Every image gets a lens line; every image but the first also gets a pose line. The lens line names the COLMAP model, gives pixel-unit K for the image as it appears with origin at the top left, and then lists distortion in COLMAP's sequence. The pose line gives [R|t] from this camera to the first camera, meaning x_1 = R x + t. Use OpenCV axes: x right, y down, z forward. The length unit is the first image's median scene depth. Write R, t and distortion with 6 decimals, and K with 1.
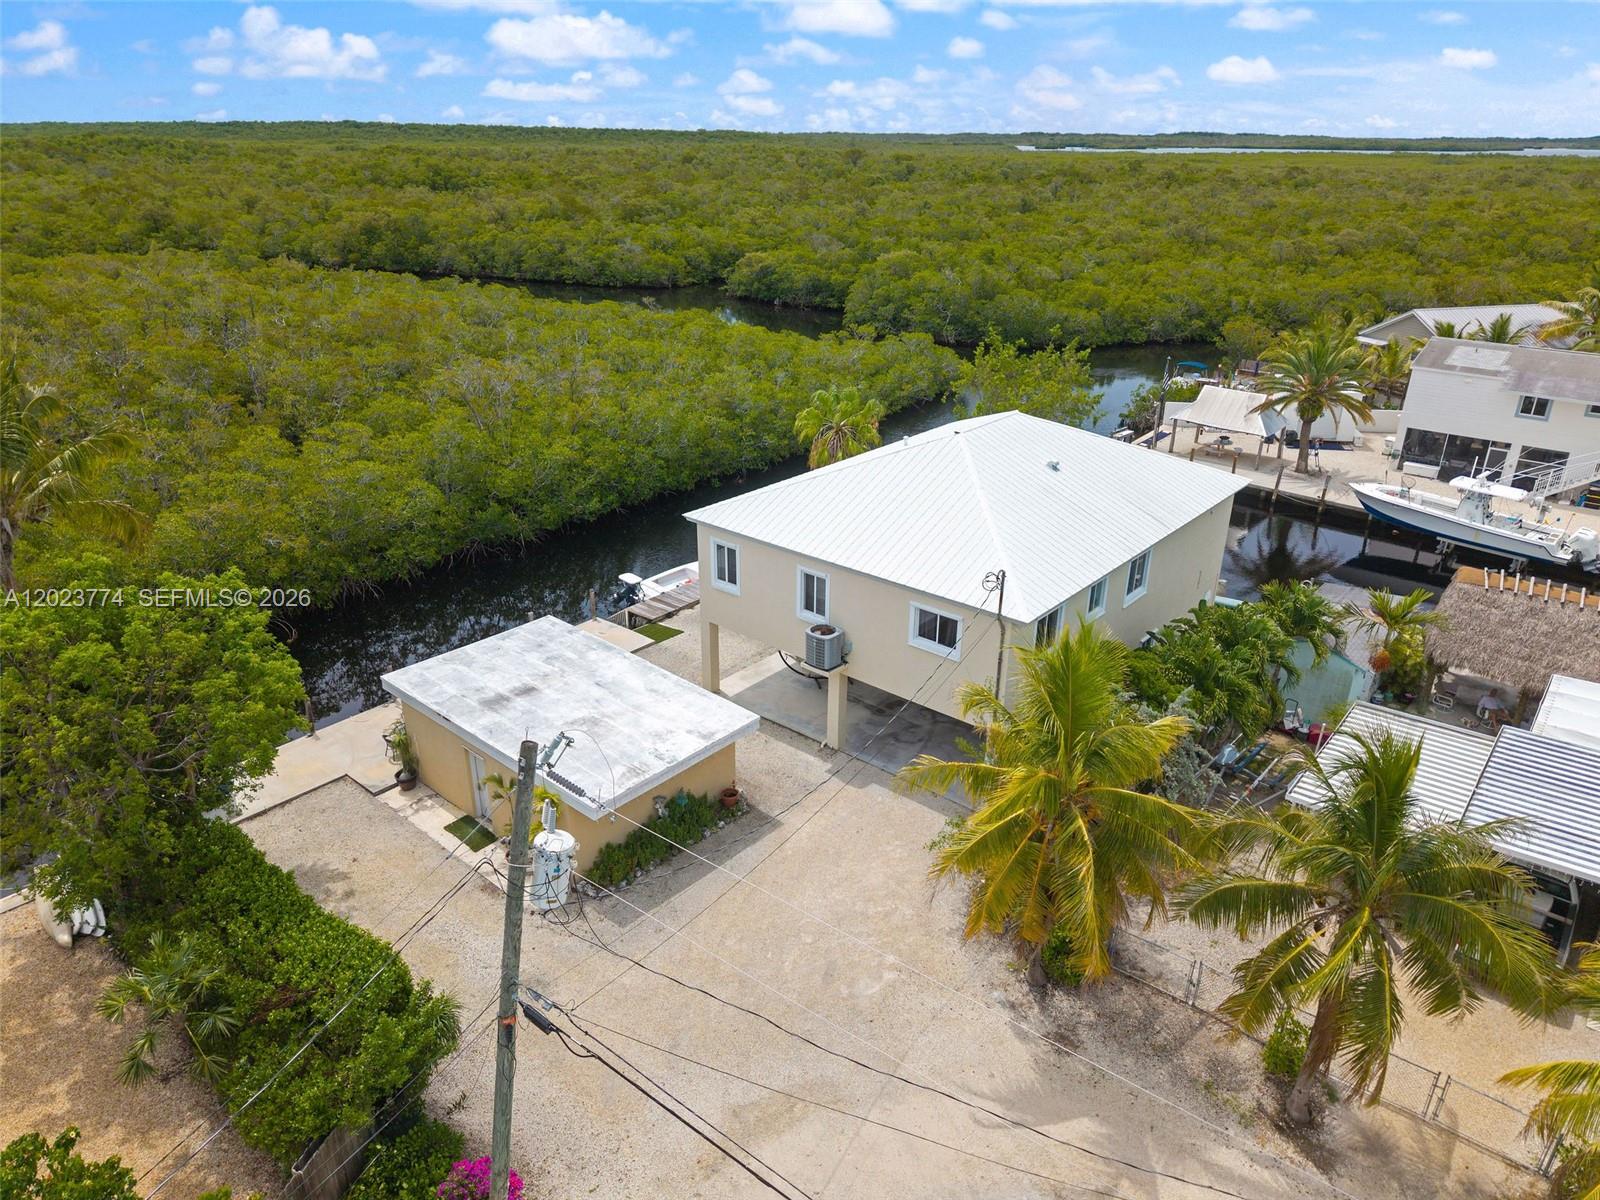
lens RADIAL K [[1075.9, 0, 802.3], [0, 1075.9, 594.7], [0, 0, 1]] dist [0.013917, -0.016172]
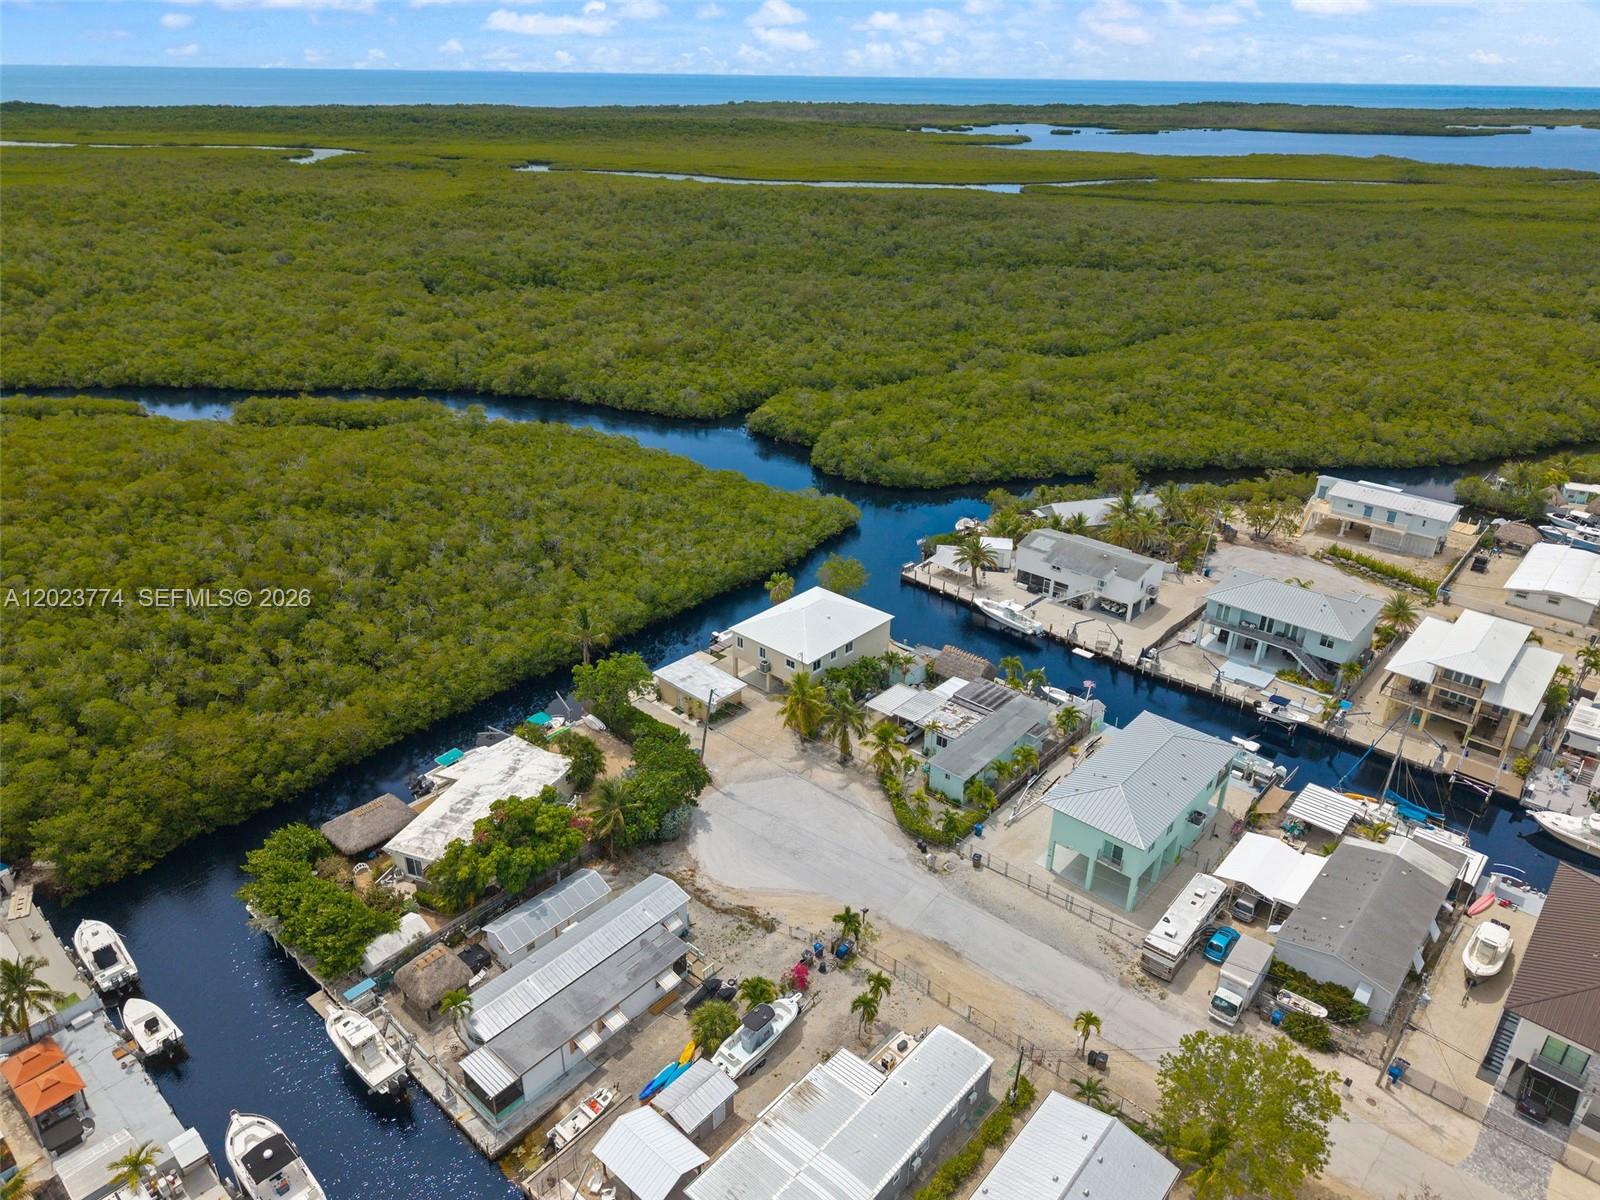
lens RADIAL K [[1075.9, 0, 806.5], [0, 1075.9, 598.1], [0, 0, 1]] dist [0.013917, -0.016172]
pose [[0.999690, 0.016264, -0.018833, 0.150984], [-0.015390, 0.998839, 0.045649, -0.237726], [0.019553, -0.045345, 0.998780, -1.803754]]
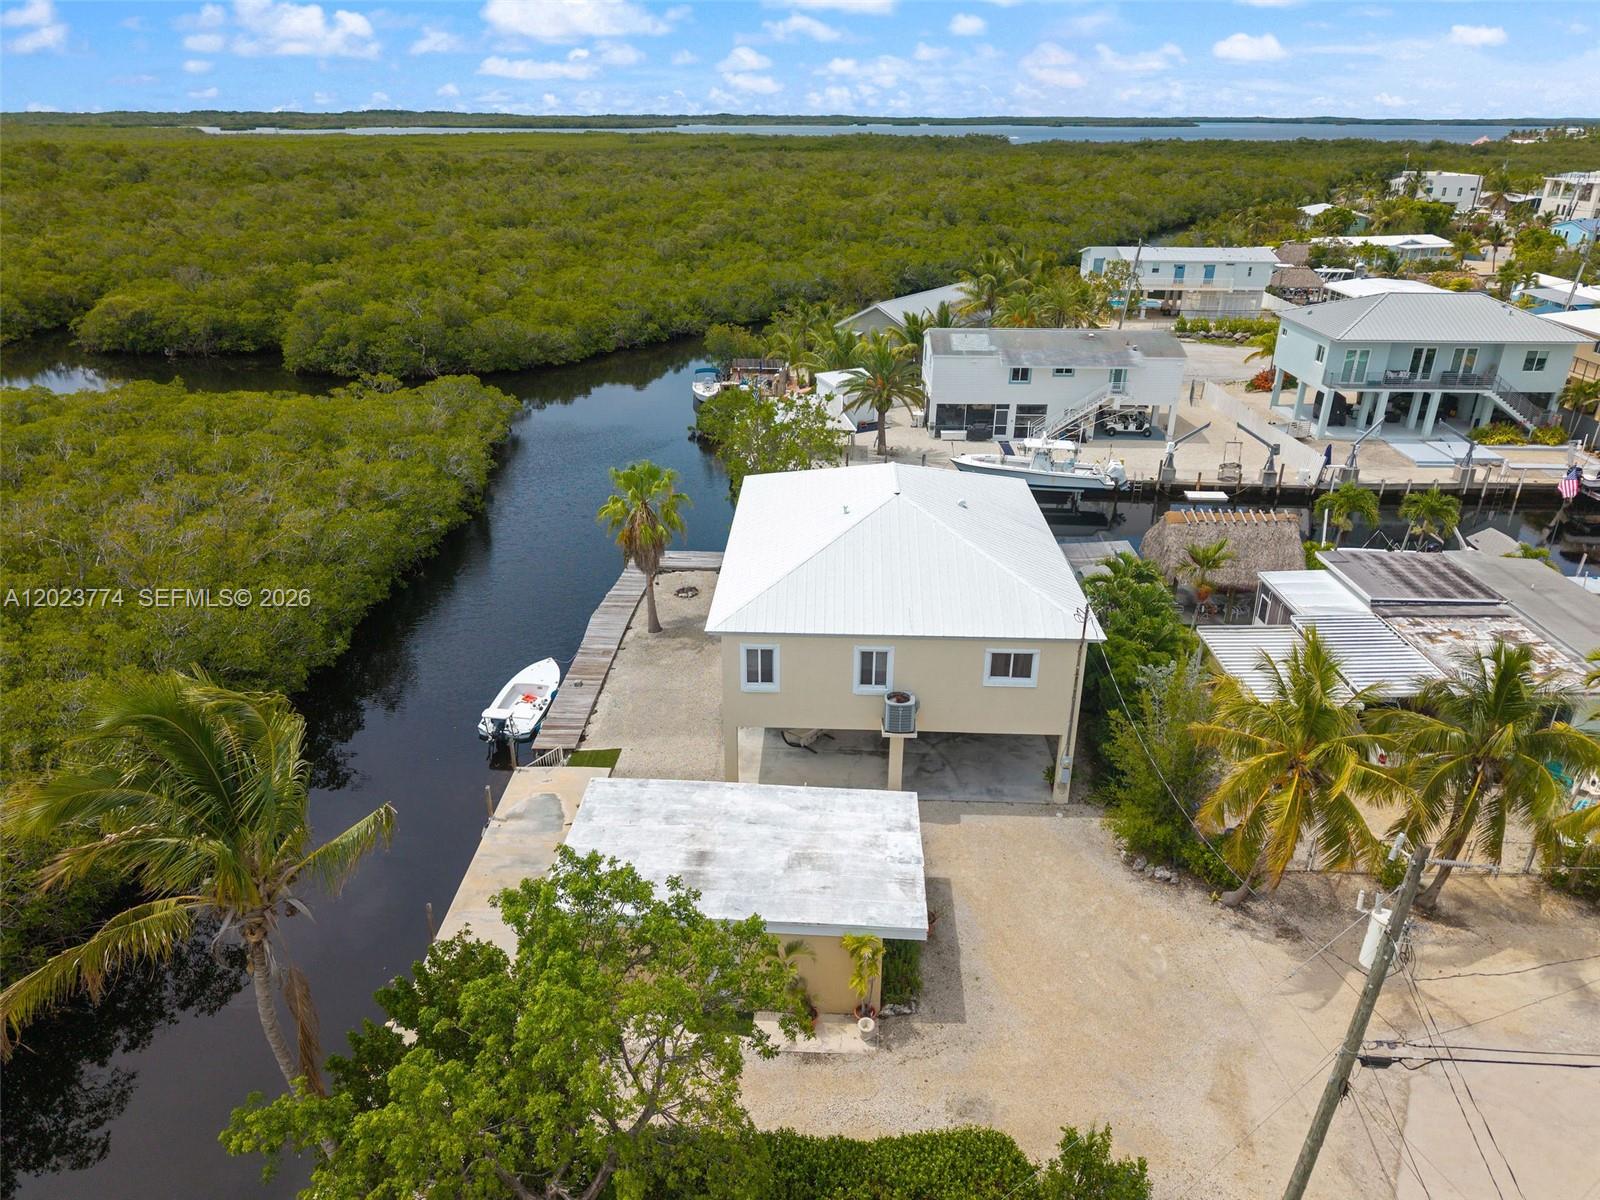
lens RADIAL K [[1075.9, 0, 807.0], [0, 1075.9, 601.3], [0, 0, 1]] dist [0.013917, -0.016172]
pose [[0.780547, -0.259286, 0.568785, -0.400084], [0.245704, 0.963938, 0.102239, -0.120688], [-0.574783, 0.059950, 0.816107, 0.100464]]
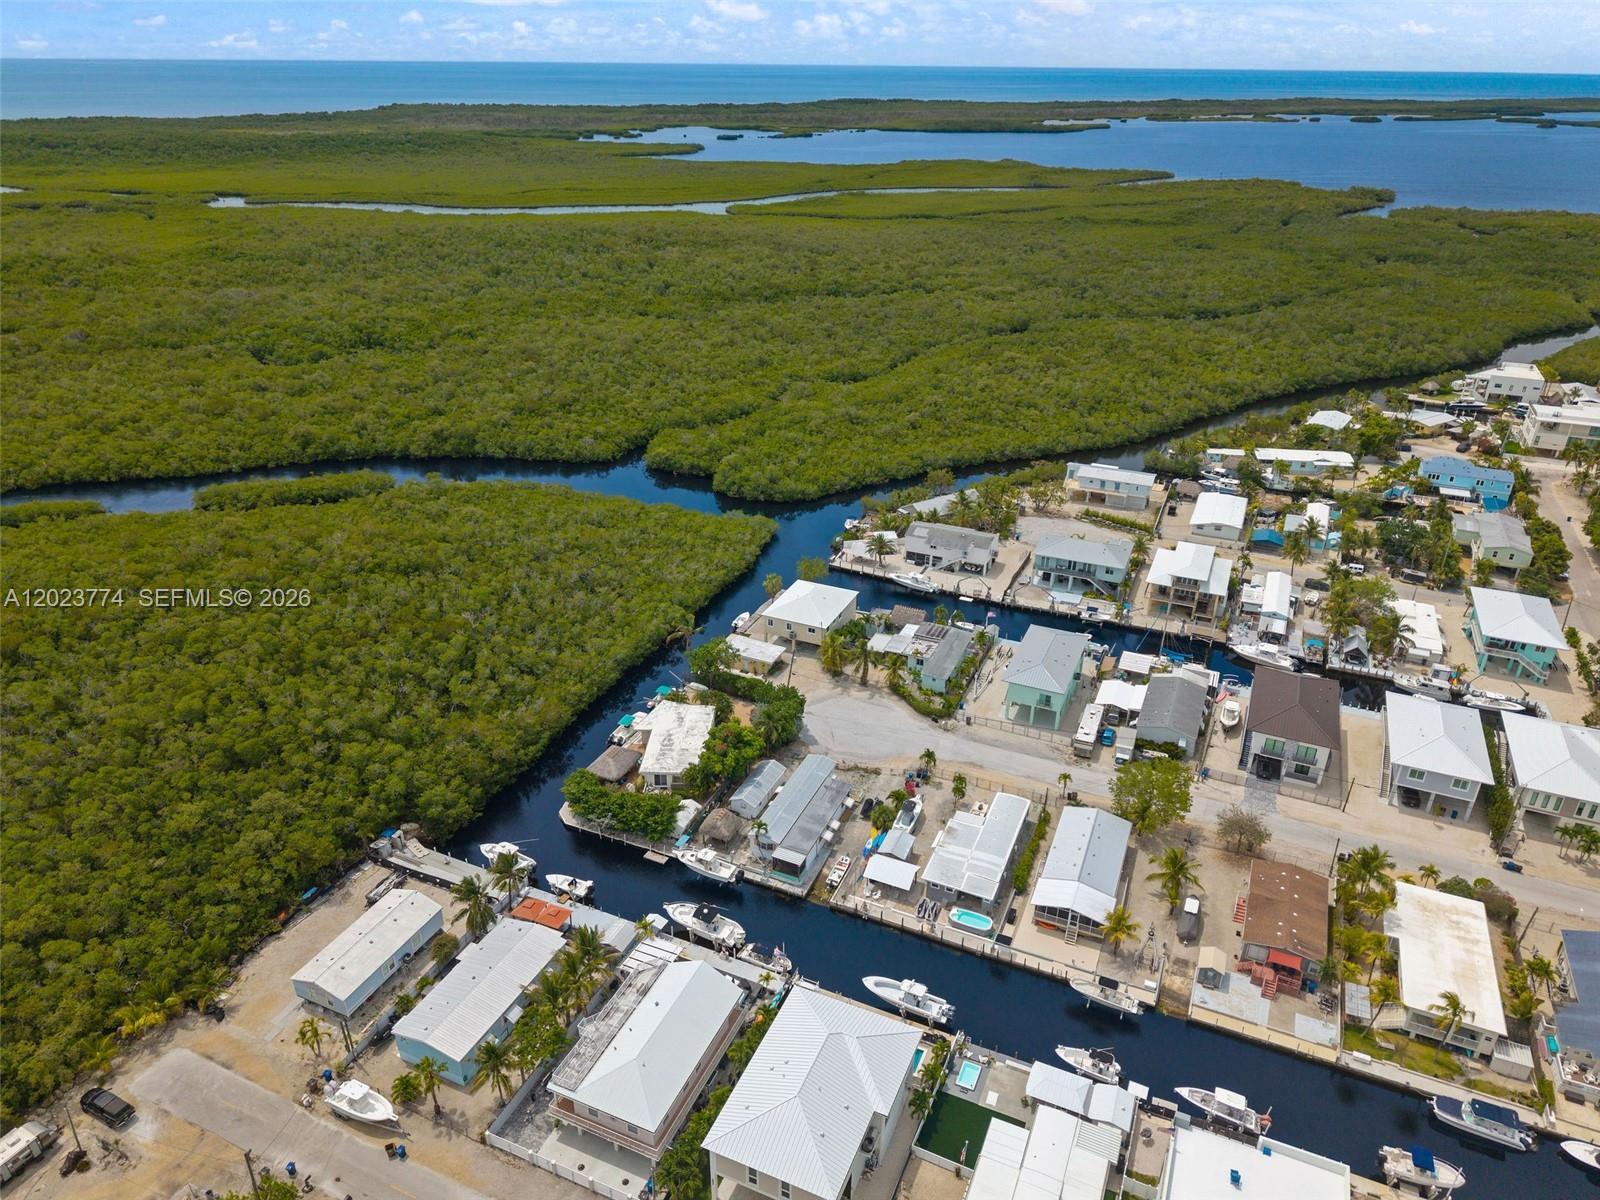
lens RADIAL K [[1075.9, 0, 802.9], [0, 1075.9, 592.3], [0, 0, 1]] dist [0.013917, -0.016172]
pose [[0.960616, -0.120407, 0.250439, -0.868830], [0.107078, 0.992042, 0.066234, -0.360884], [-0.256421, -0.036809, 0.965864, -2.990276]]
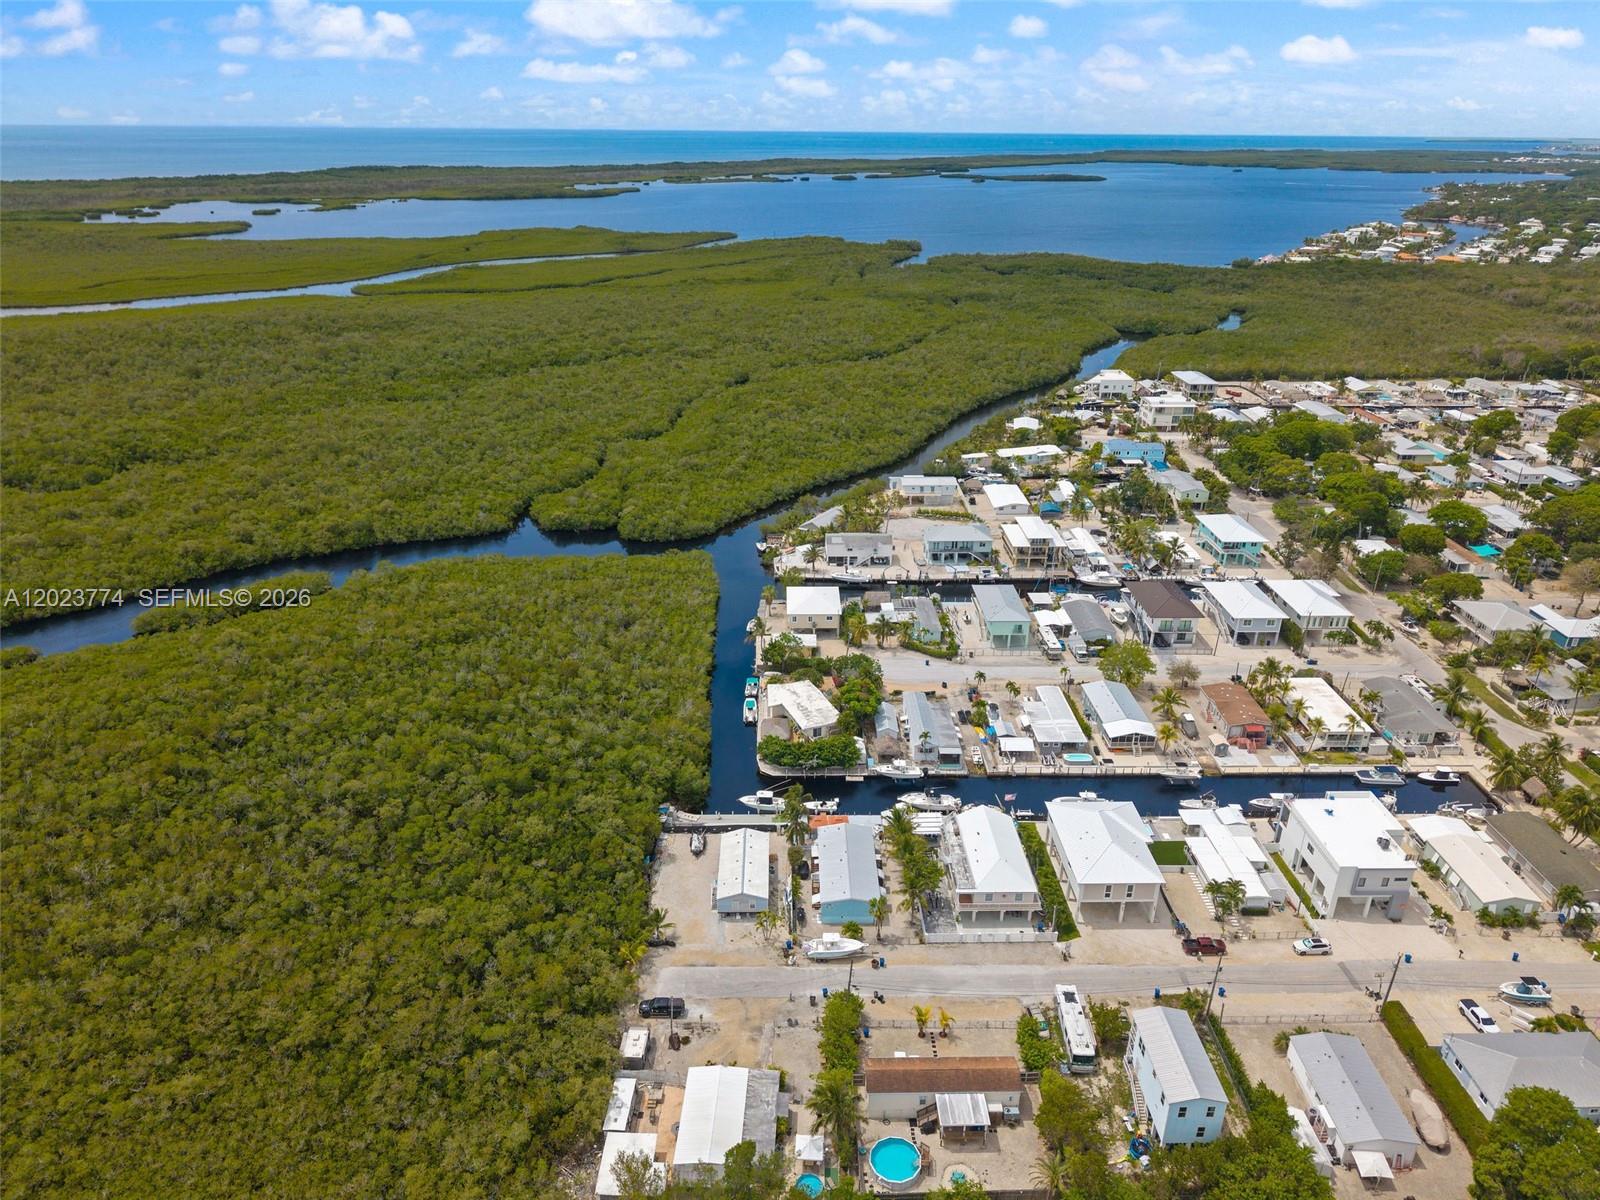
lens RADIAL K [[1075.9, 0, 798.4], [0, 1075.9, 599.0], [0, 0, 1]] dist [0.013917, -0.016172]
pose [[0.752235, -0.265207, 0.603166, -2.927263], [0.258228, 0.960850, 0.100429, -0.585984], [-0.606186, 0.080208, 0.791268, -3.169451]]
